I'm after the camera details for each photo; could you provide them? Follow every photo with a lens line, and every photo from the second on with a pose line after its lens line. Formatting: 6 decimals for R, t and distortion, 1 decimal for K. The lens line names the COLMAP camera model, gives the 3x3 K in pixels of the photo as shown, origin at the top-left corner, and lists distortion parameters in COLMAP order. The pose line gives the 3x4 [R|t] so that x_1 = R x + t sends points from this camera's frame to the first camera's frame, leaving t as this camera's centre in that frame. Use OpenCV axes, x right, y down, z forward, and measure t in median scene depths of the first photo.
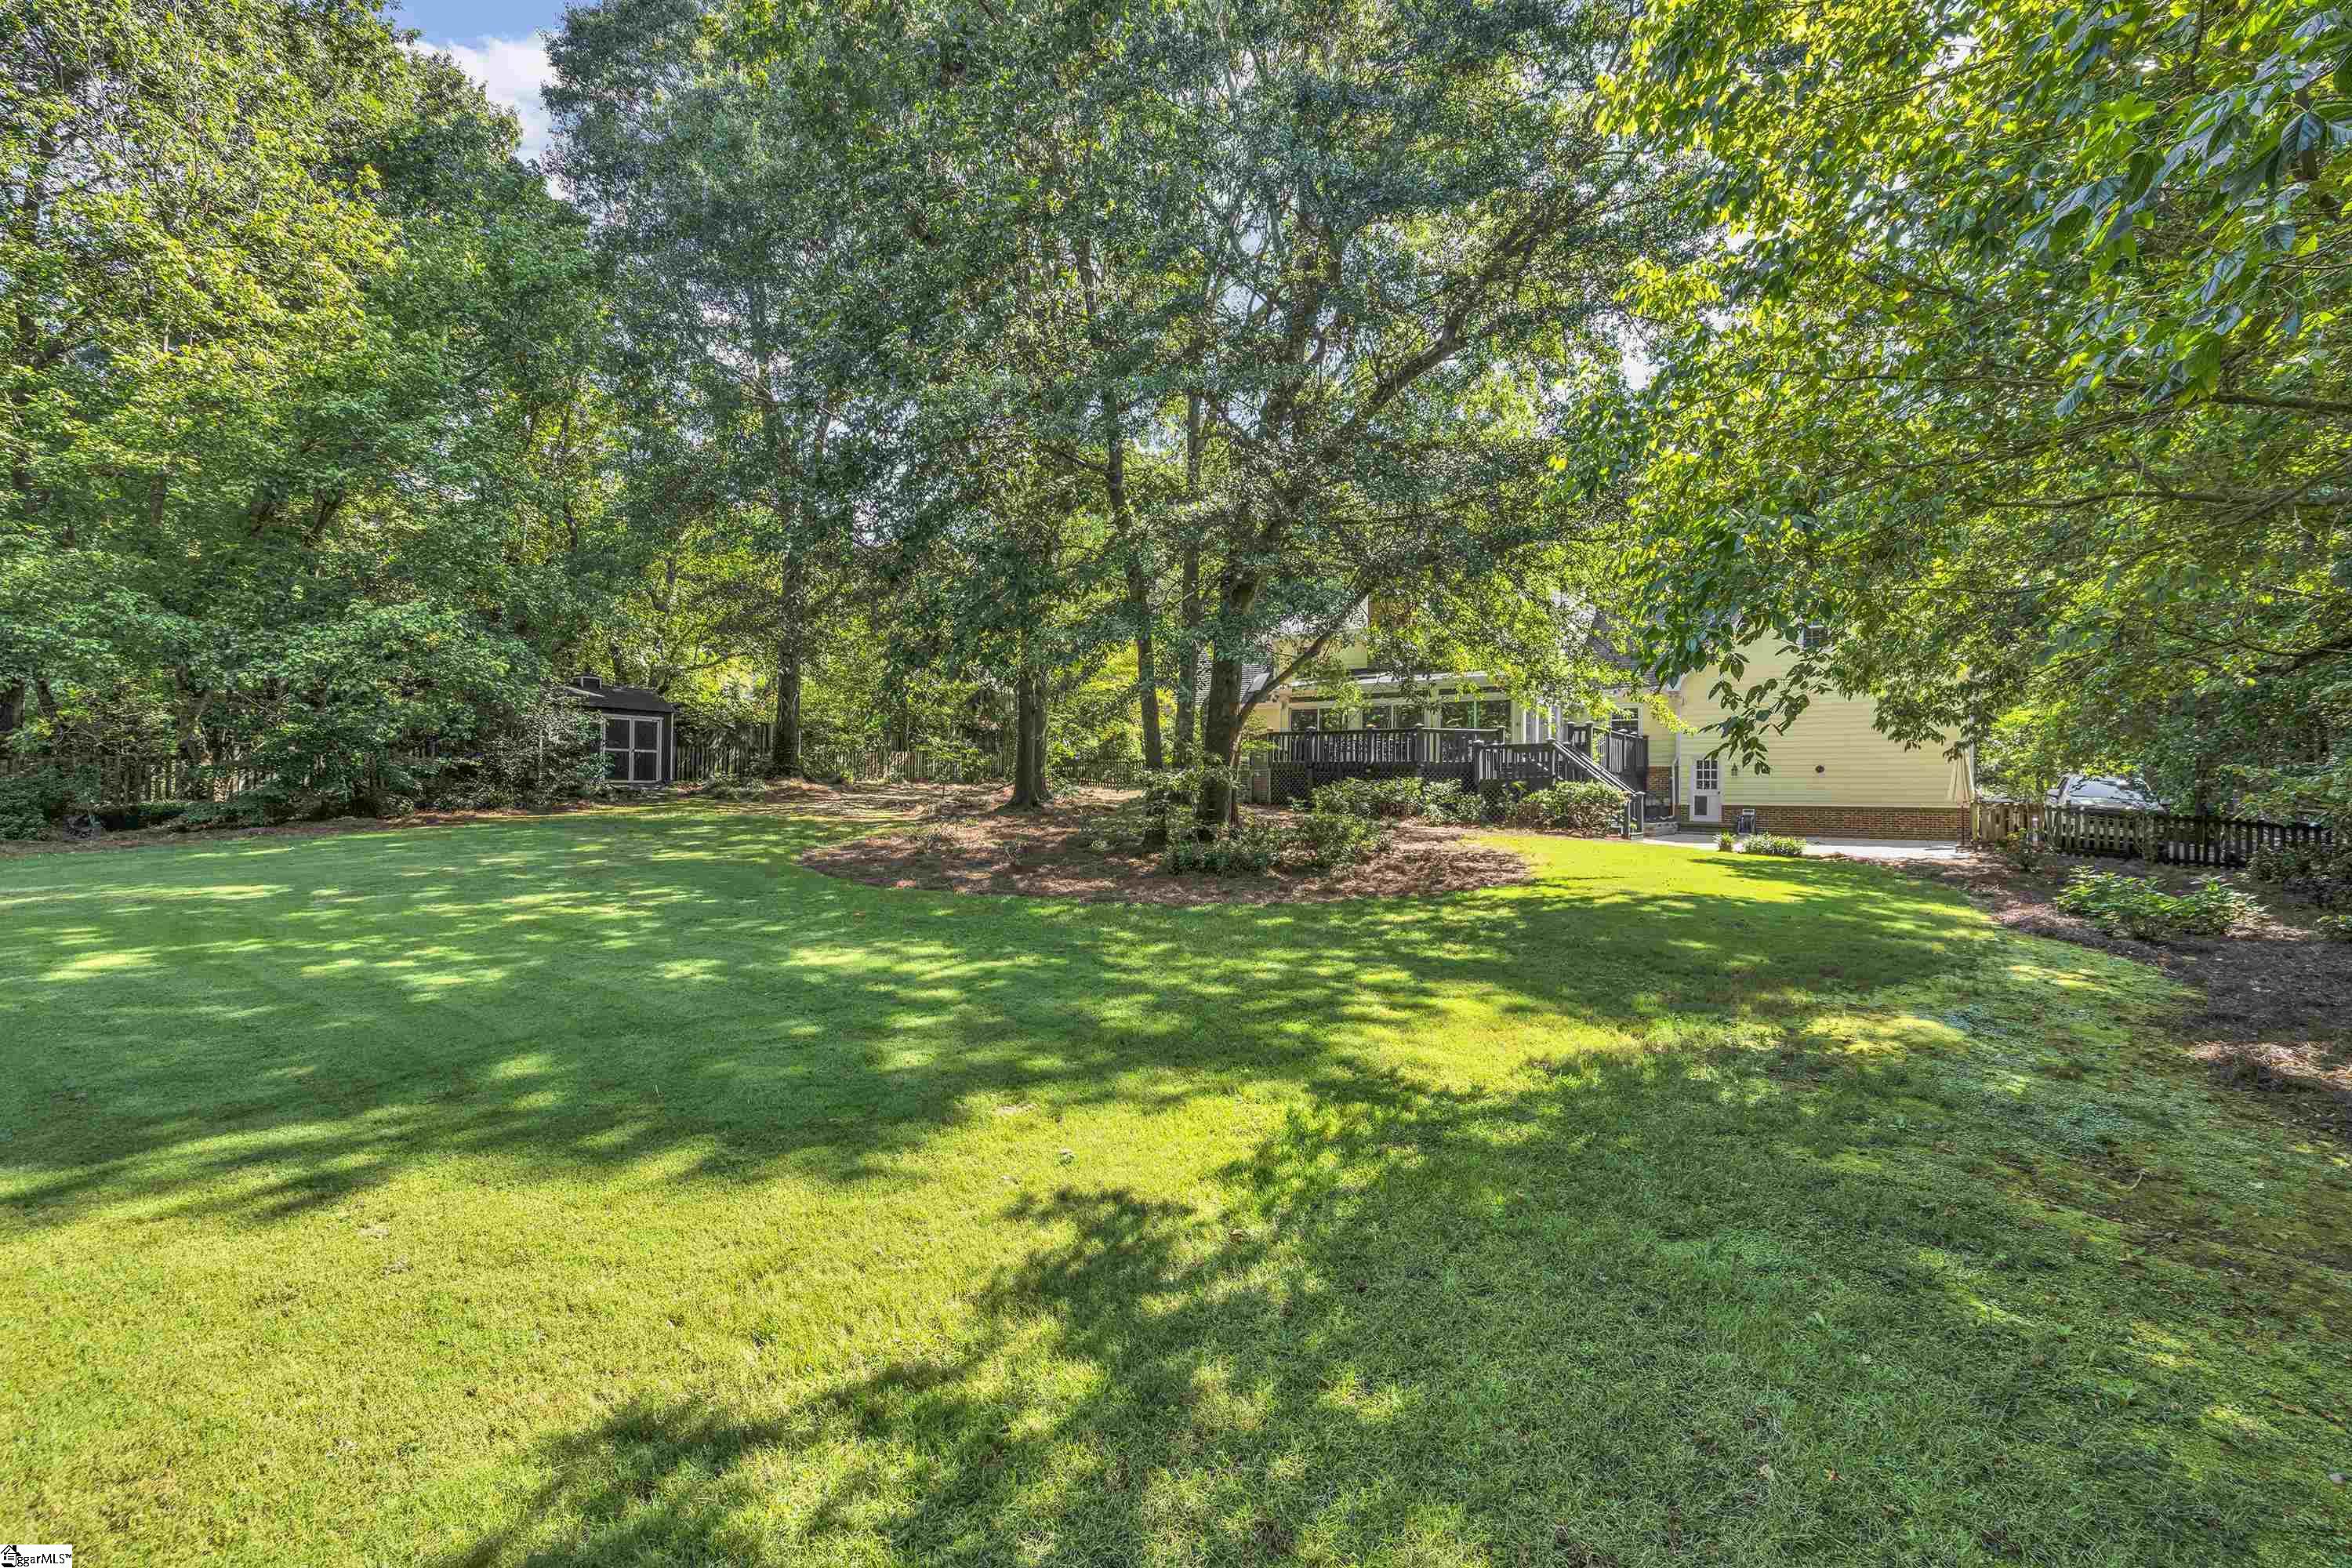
lens RADIAL K [[1053.3, 0, 1174.6], [0, 1053.3, 789.4], [0, 0, 1]] dist [-0.002368, 0.000315]
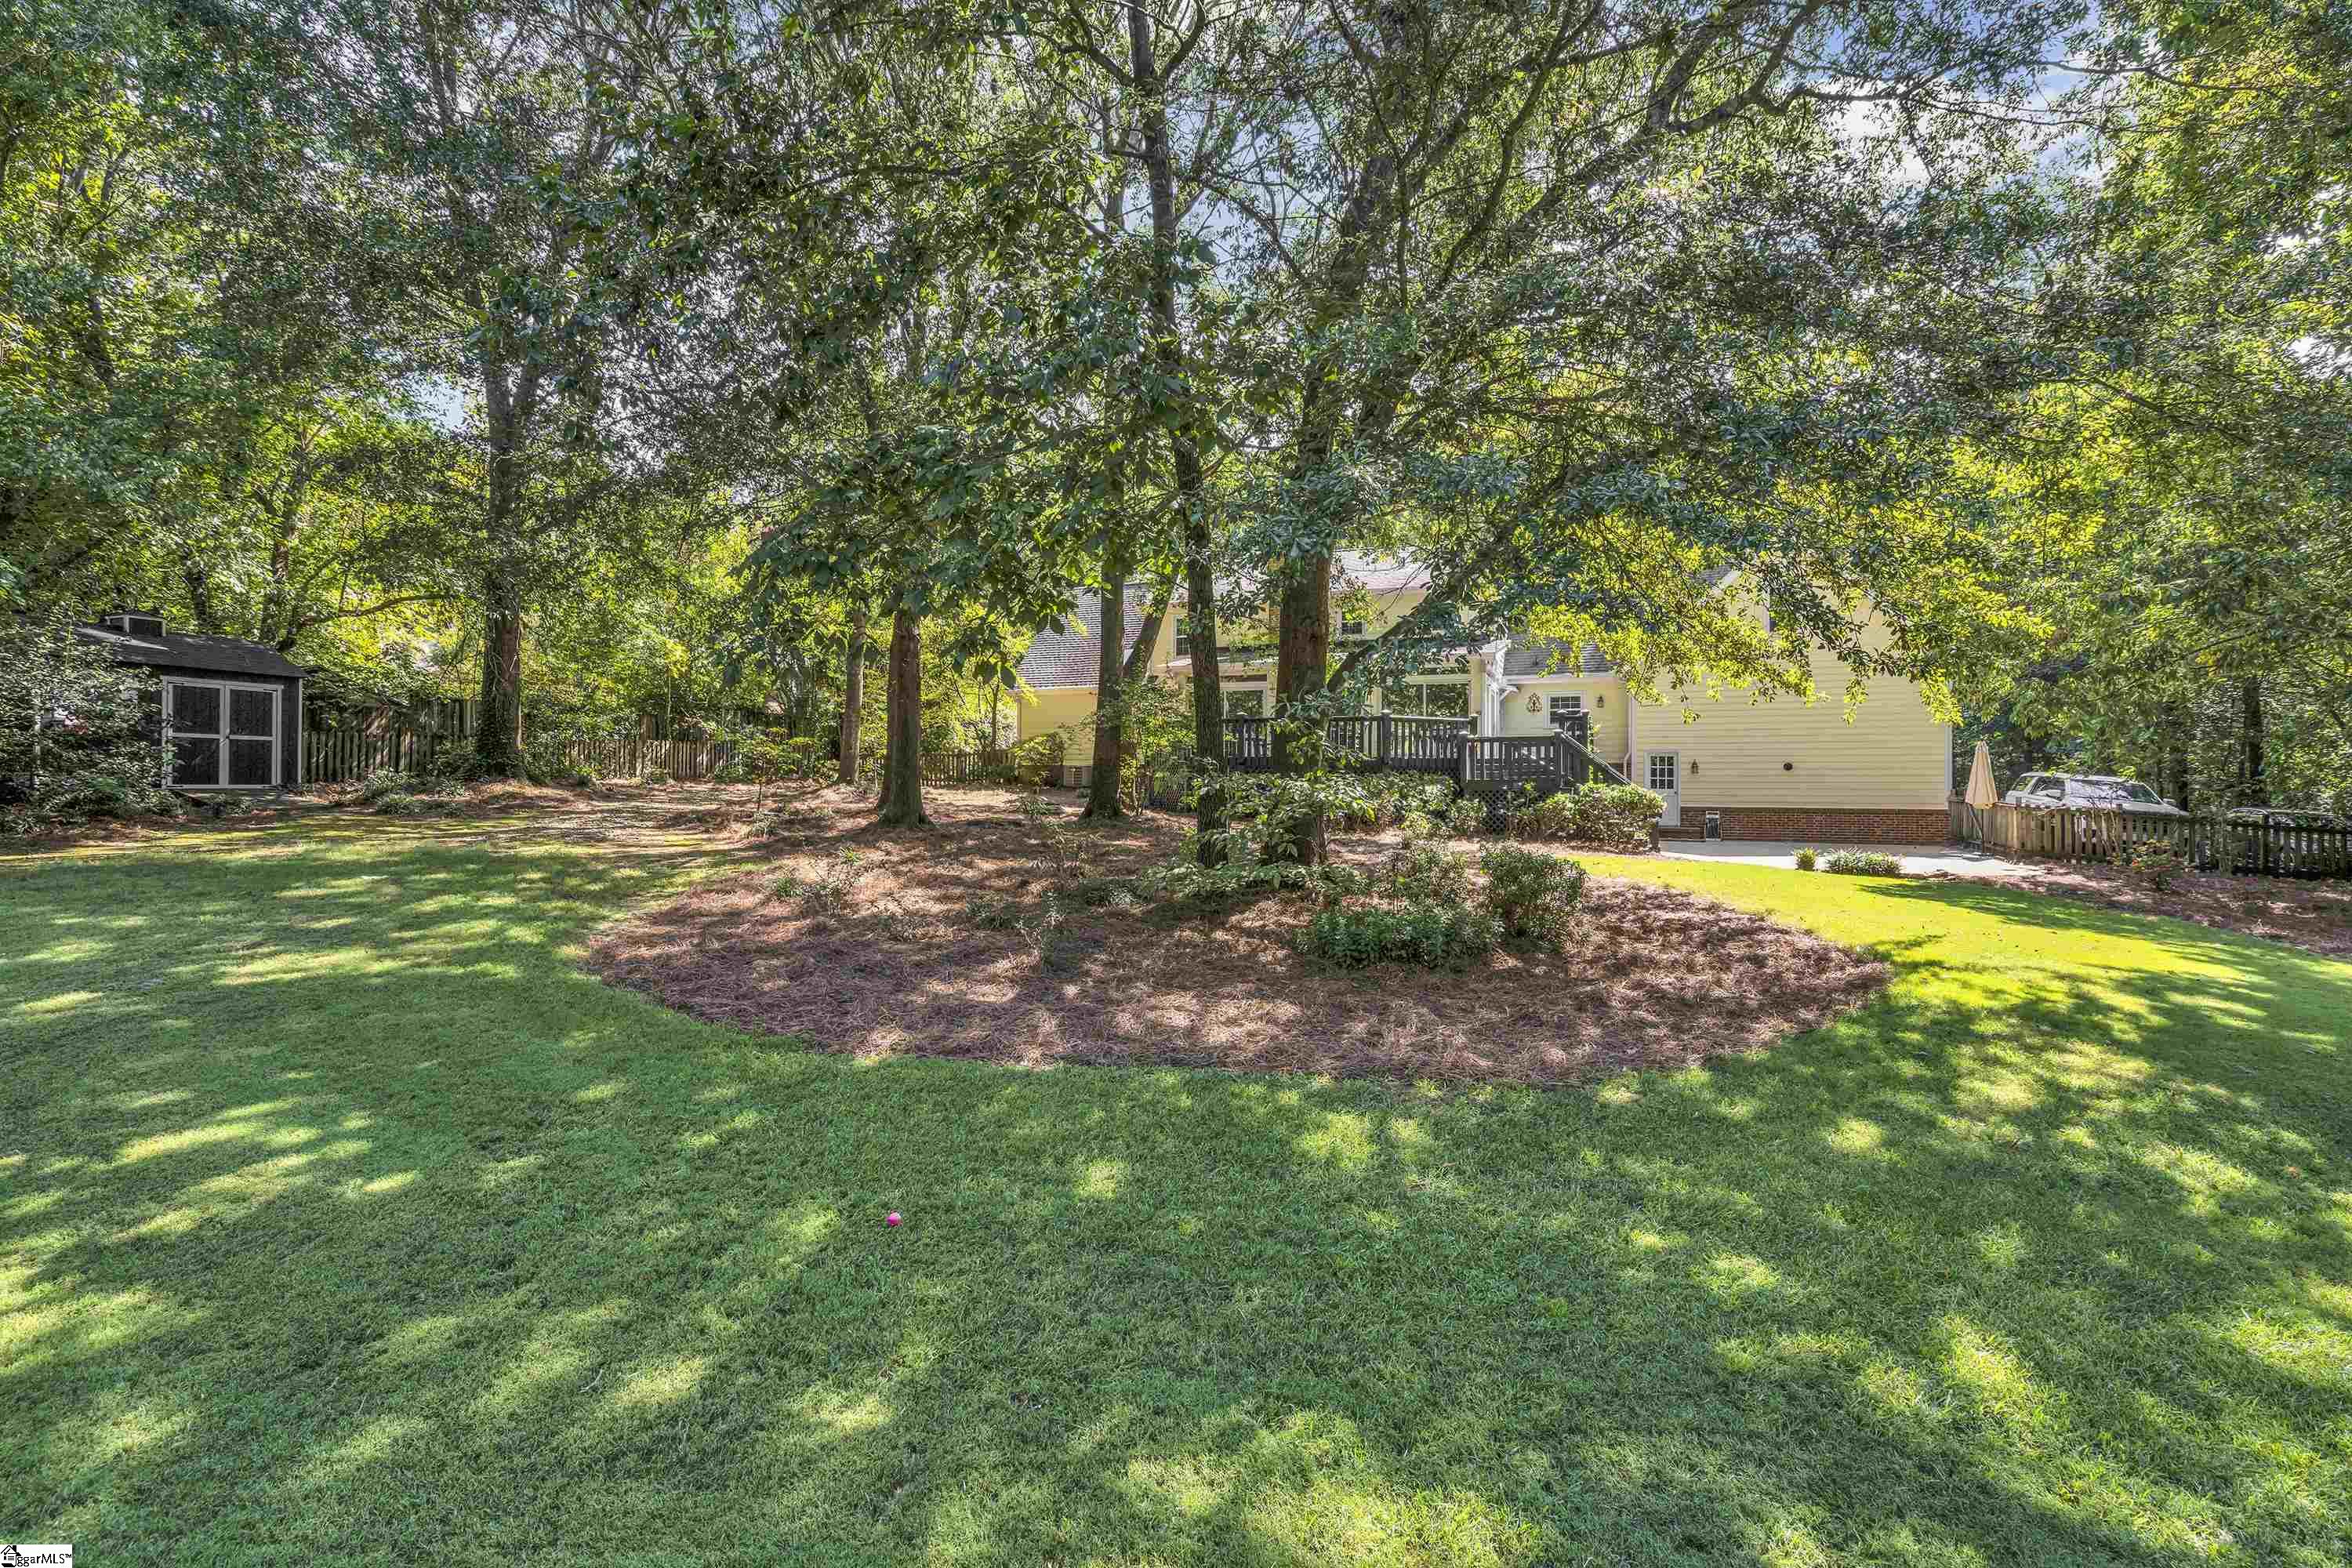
lens RADIAL K [[1053.3, 0, 1177.9], [0, 1053.3, 783.7], [0, 0, 1]] dist [-0.002368, 0.000315]
pose [[0.970641, -0.004037, 0.240499, -0.119750], [0.003026, 0.999985, 0.004571, -0.010859], [-0.240514, -0.003709, 0.970639, 0.265844]]
